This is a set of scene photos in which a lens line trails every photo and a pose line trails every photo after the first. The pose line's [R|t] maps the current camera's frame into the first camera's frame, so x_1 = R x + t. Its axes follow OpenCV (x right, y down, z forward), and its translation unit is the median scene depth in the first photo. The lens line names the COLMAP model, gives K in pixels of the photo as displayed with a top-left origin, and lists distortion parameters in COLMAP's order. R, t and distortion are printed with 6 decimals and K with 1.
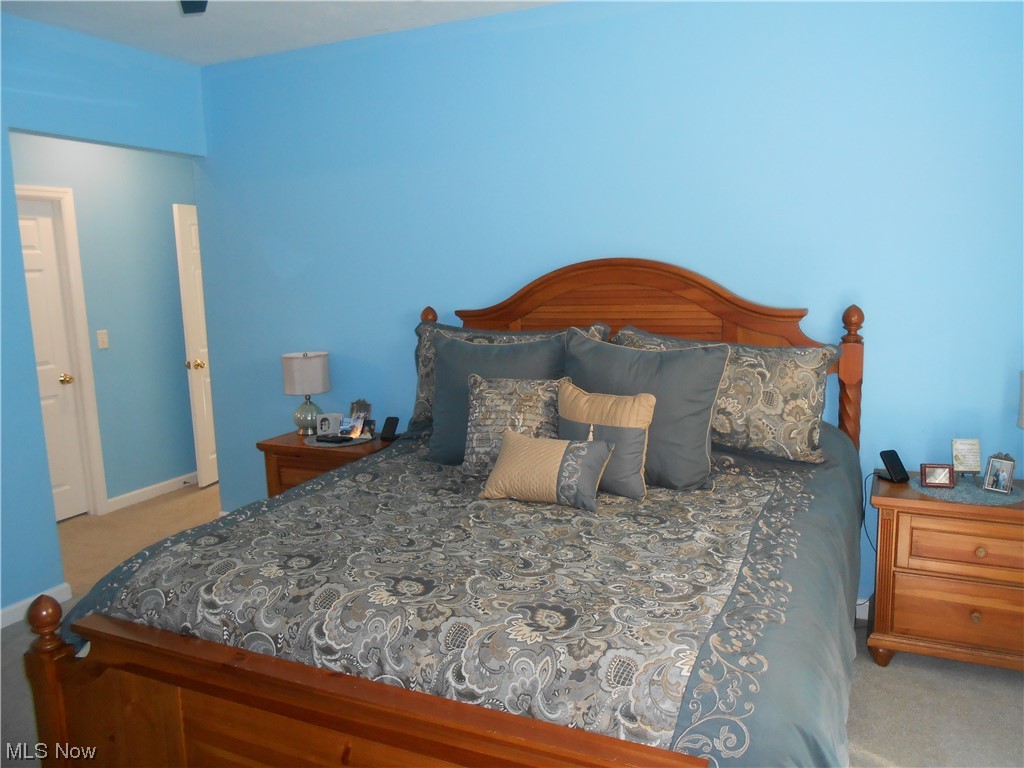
lens RADIAL K [[793.3, 0, 518.5], [0, 793.3, 380.5], [0, 0, 1]] dist [-0.047582, 0.053062]
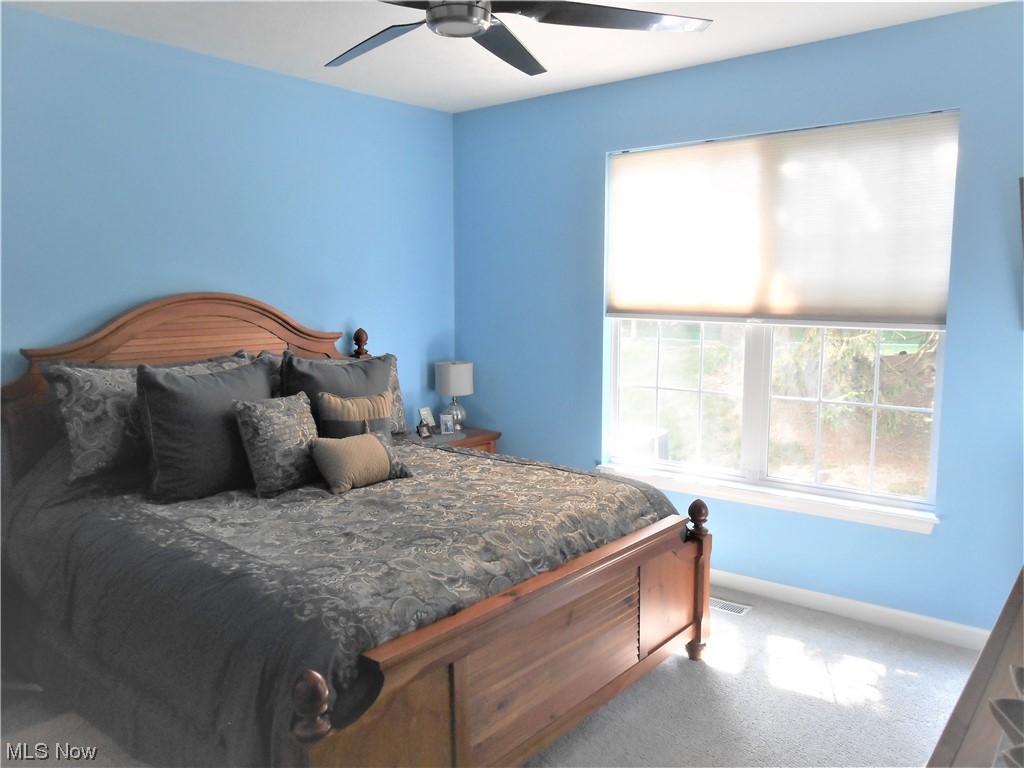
lens RADIAL K [[793.3, 0, 519.7], [0, 793.3, 386.7], [0, 0, 1]] dist [-0.047582, 0.053062]
pose [[0.236693, -0.083900, 0.967955, -1.028483], [0.138035, 0.989063, 0.051975, -0.028761], [-0.961729, 0.121310, 0.245686, 0.416361]]
